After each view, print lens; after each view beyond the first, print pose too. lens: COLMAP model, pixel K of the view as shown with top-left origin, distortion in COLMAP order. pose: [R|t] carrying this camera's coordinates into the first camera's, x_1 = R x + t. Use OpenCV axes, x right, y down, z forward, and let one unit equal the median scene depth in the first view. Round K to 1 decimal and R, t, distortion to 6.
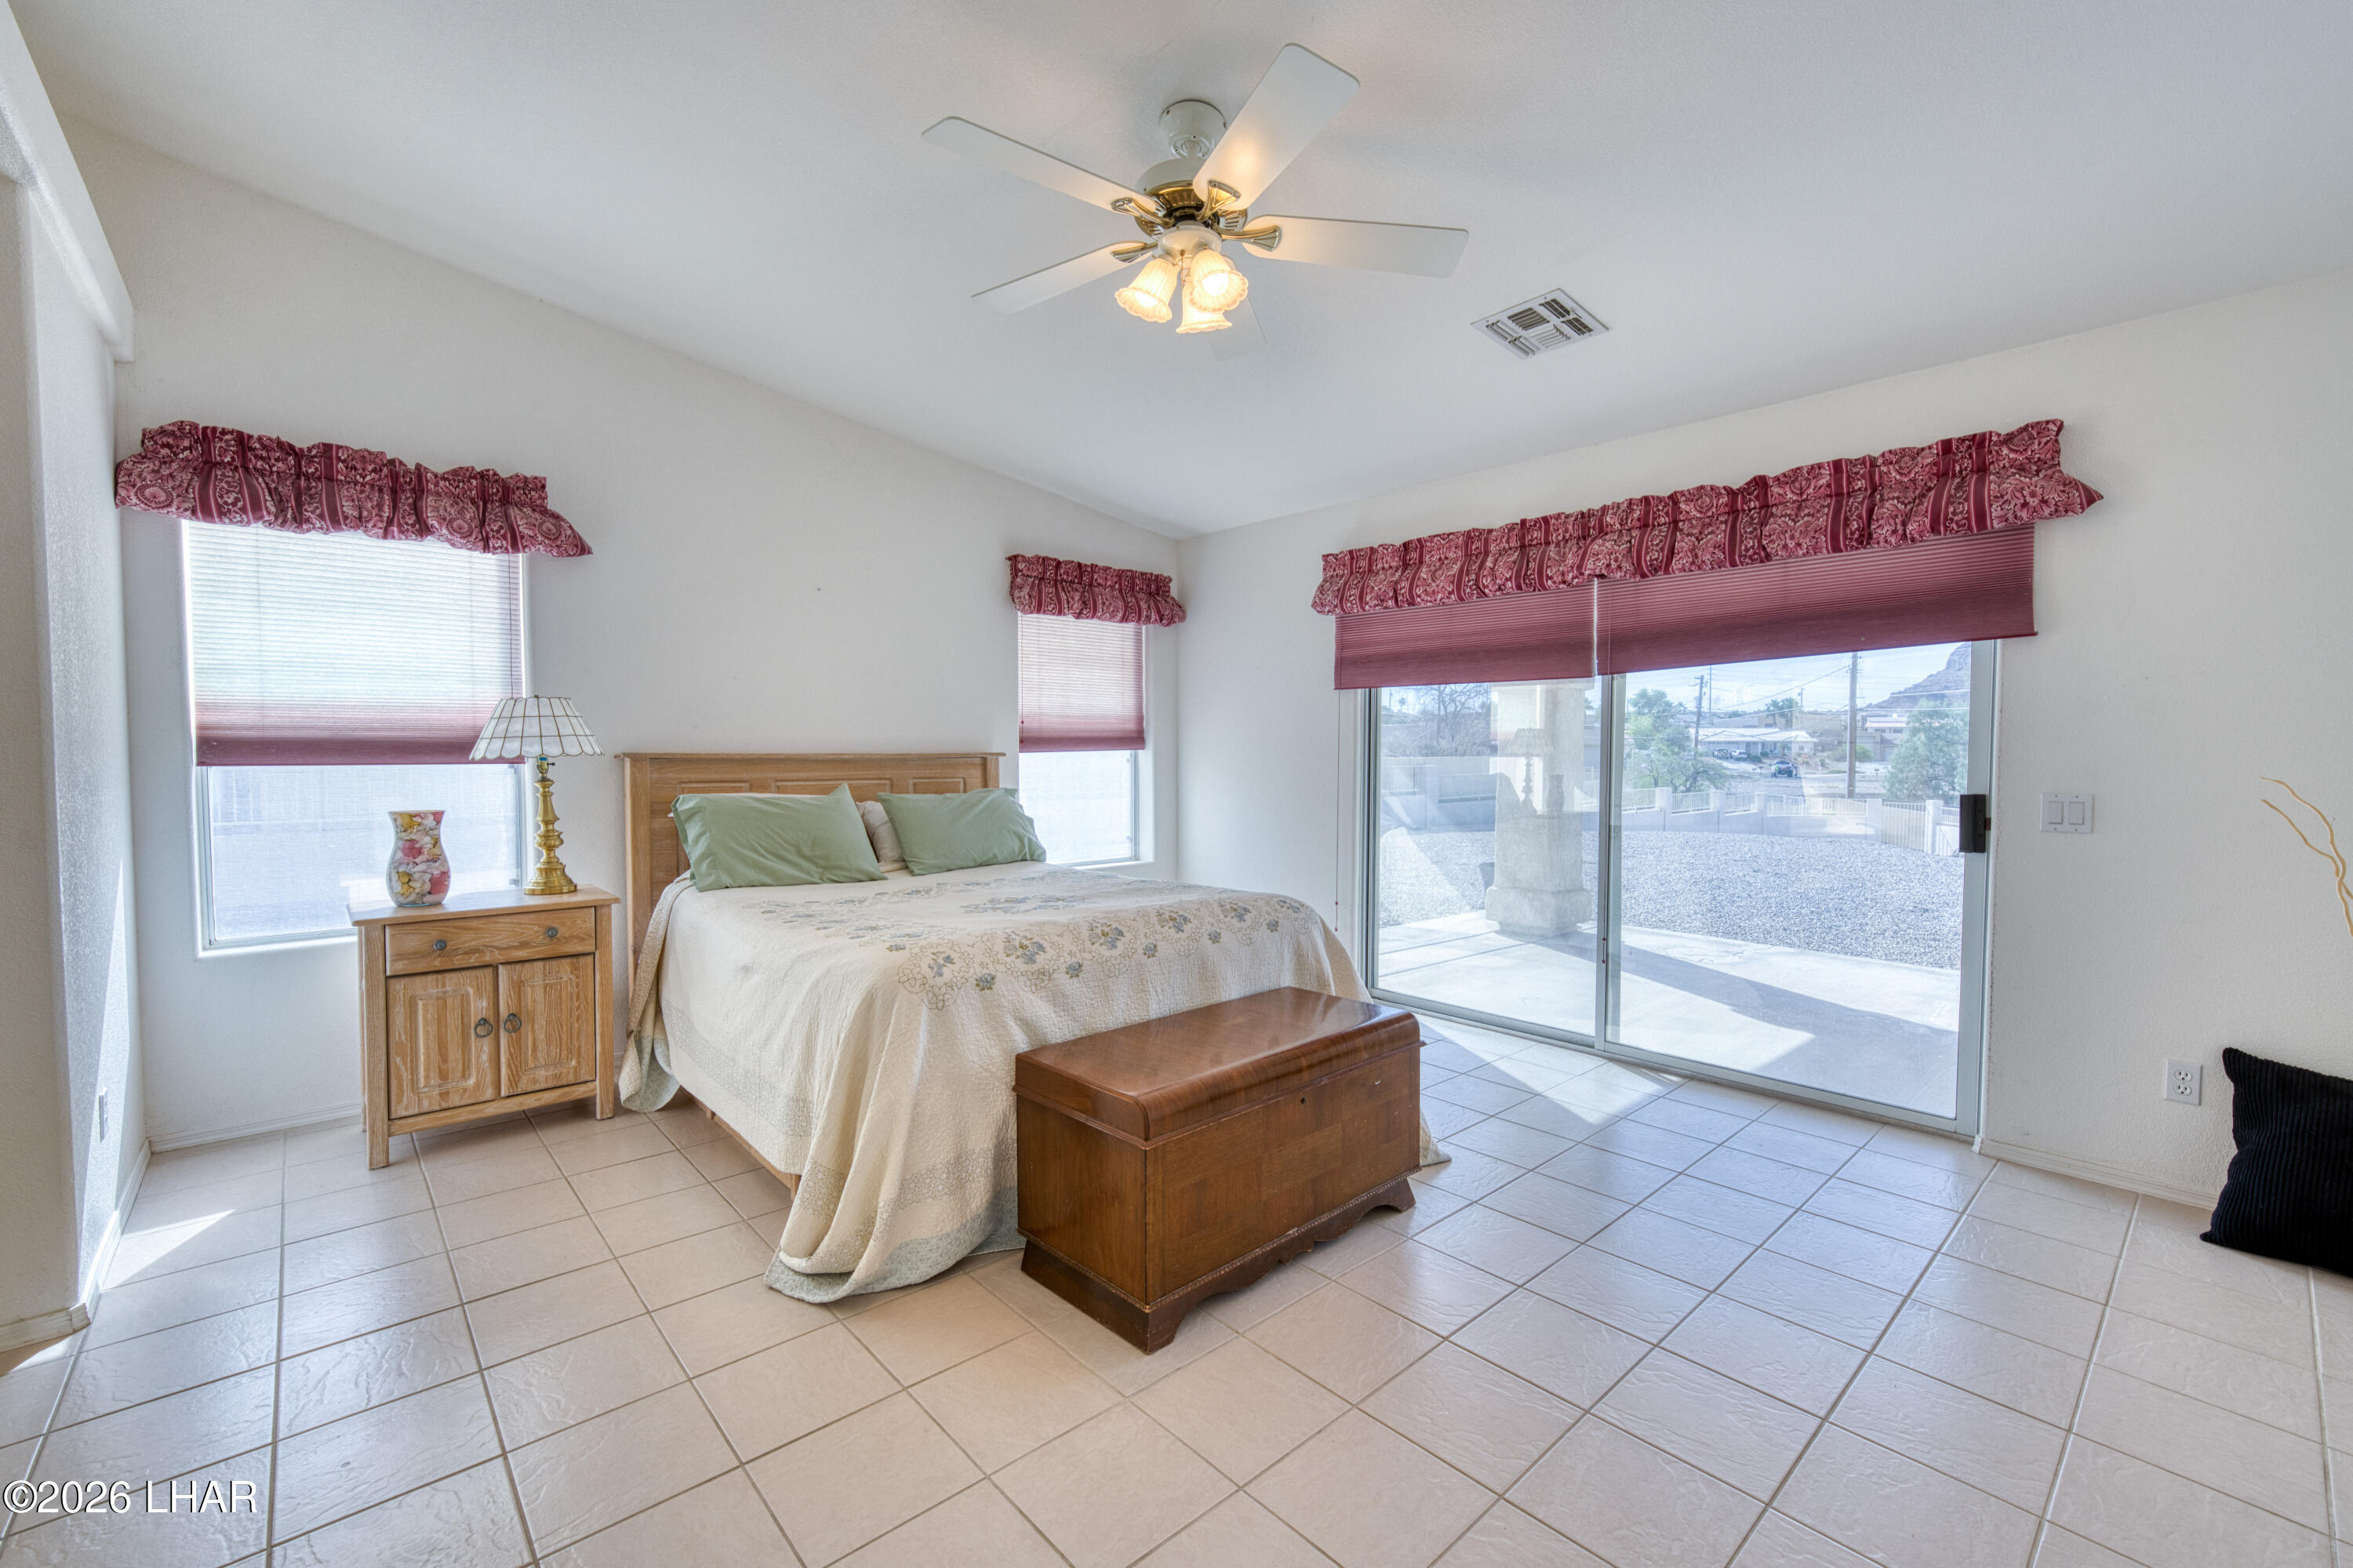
lens RADIAL K [[981.1, 0, 1128.4], [0, 981.1, 787.1], [0, 0, 1]] dist [-0.000848, -0.000531]
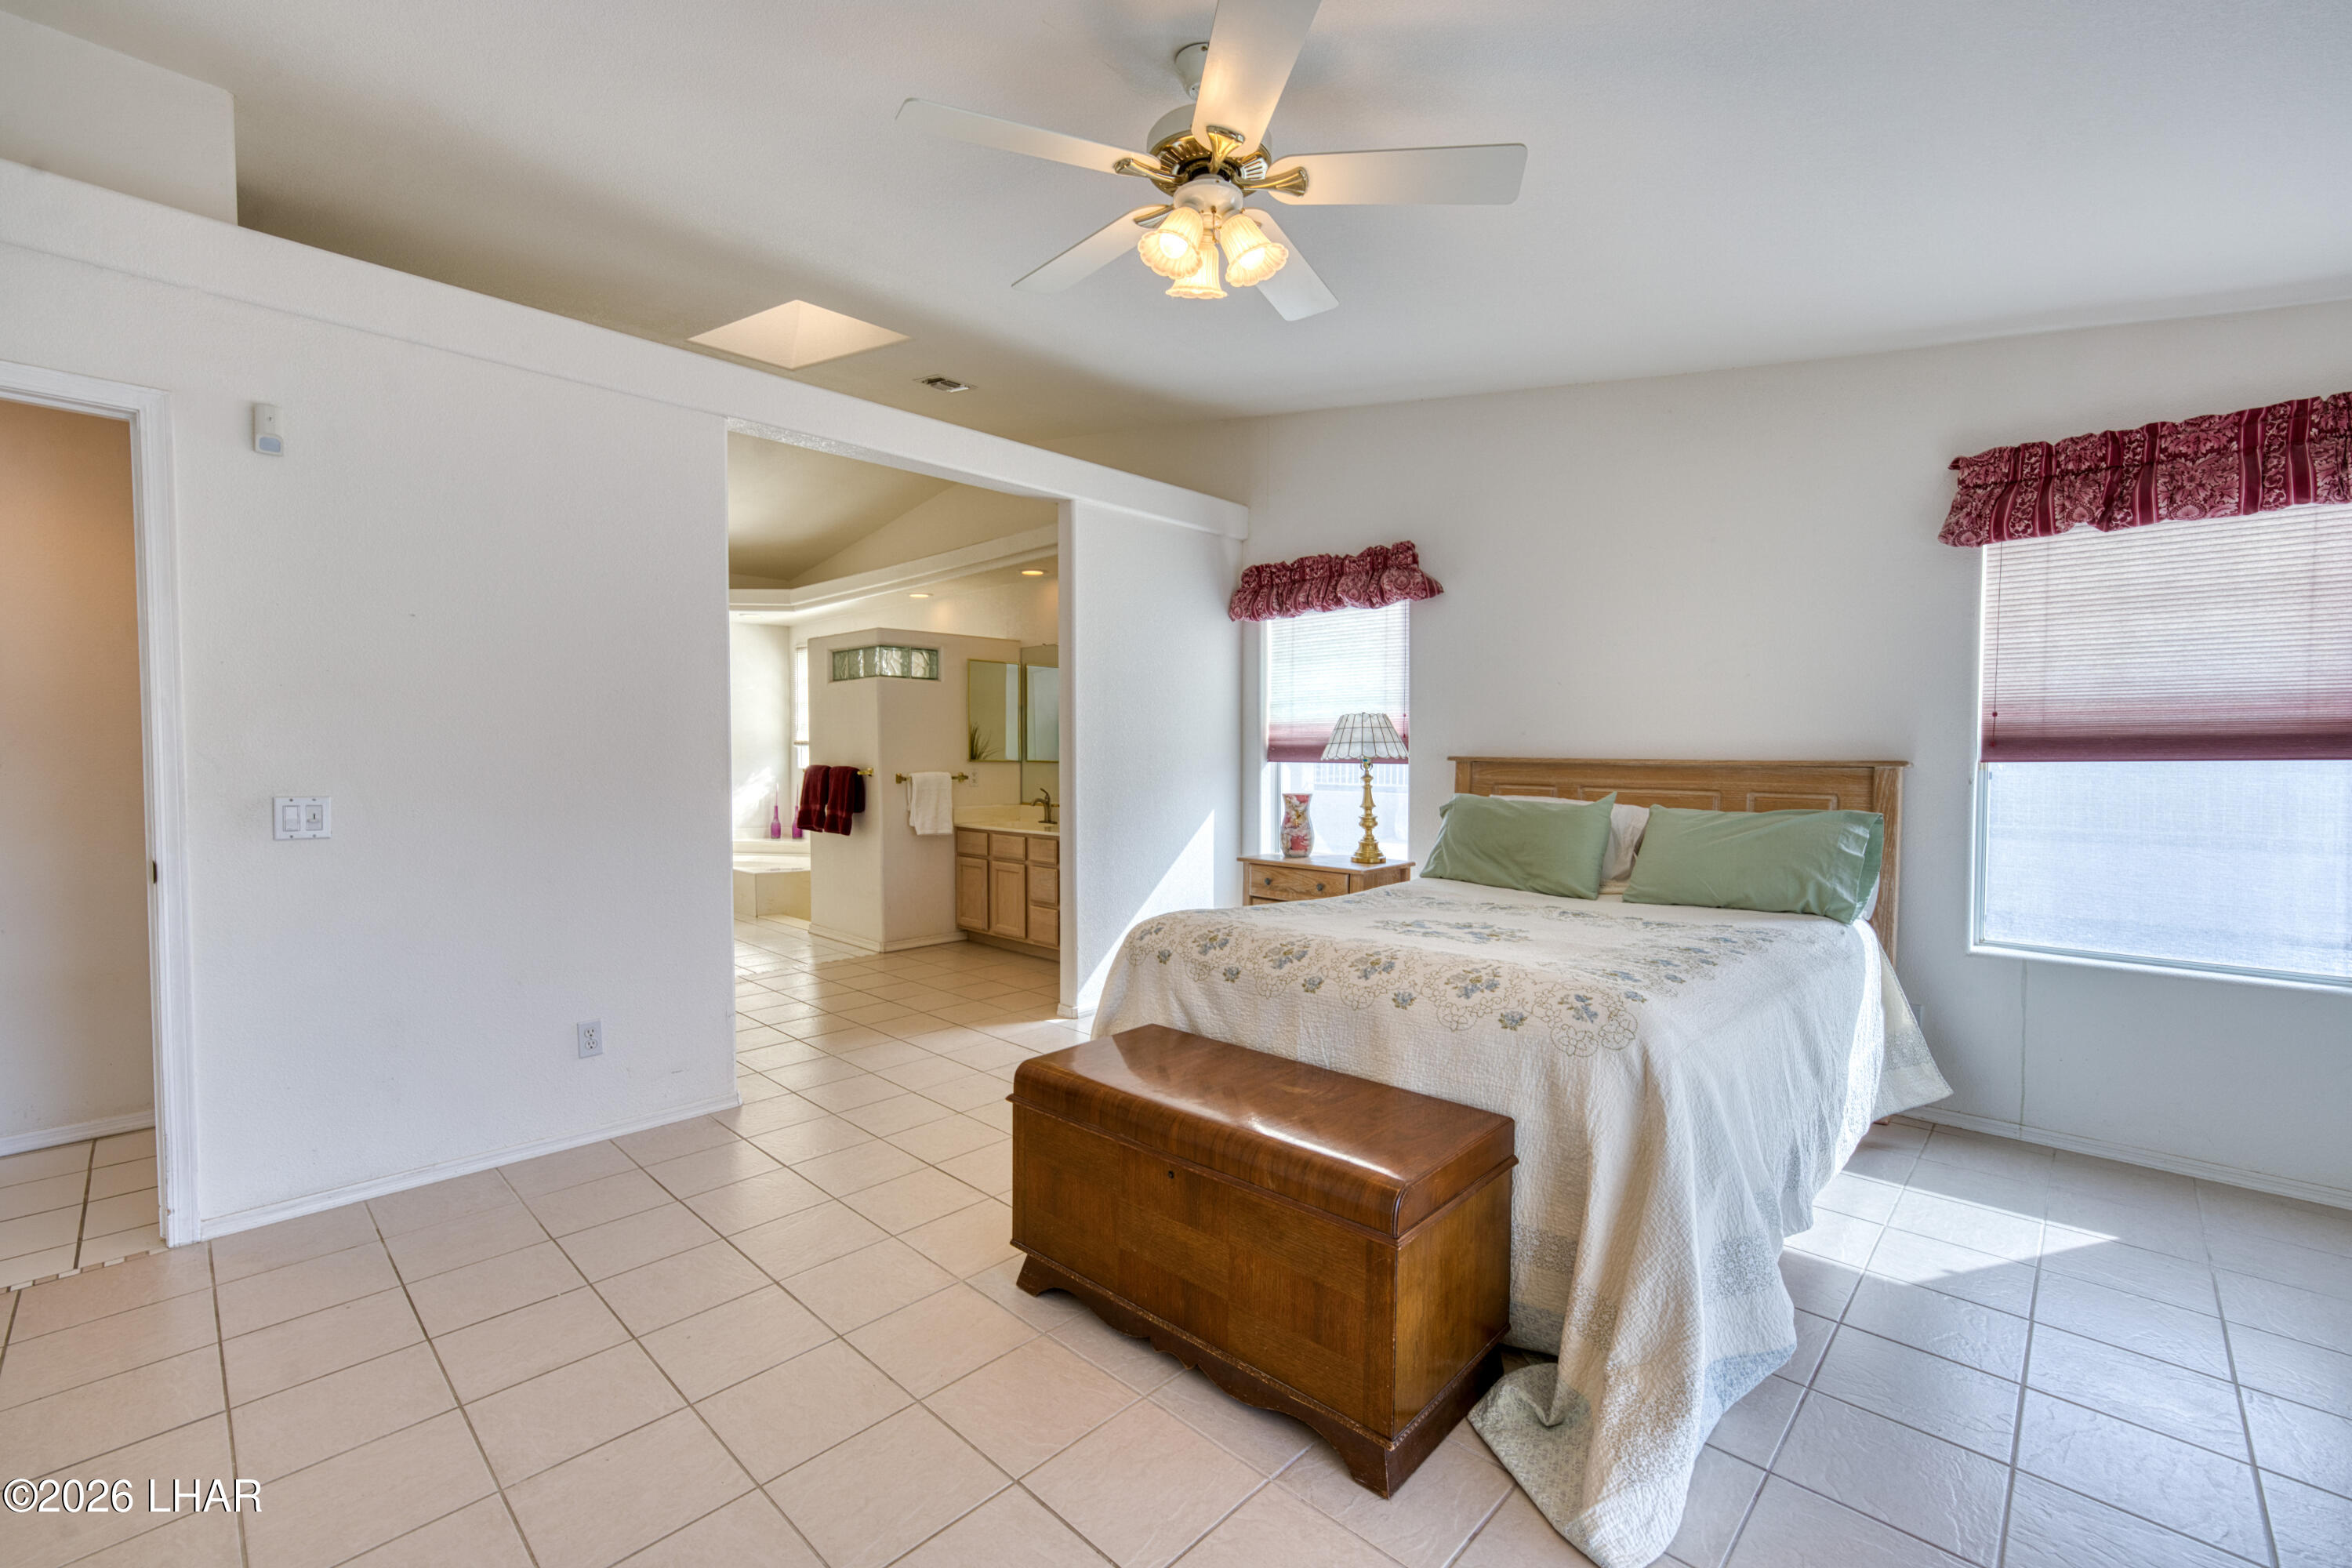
lens RADIAL K [[980.6, 0, 1195.5], [0, 980.6, 772.4], [0, 0, 1]] dist [-0.000848, -0.000531]
pose [[0.118327, 0.021816, -0.992735, 0.756861], [-0.046241, 0.998795, 0.016438, -0.025783], [0.991897, 0.043960, 0.119193, 0.687763]]
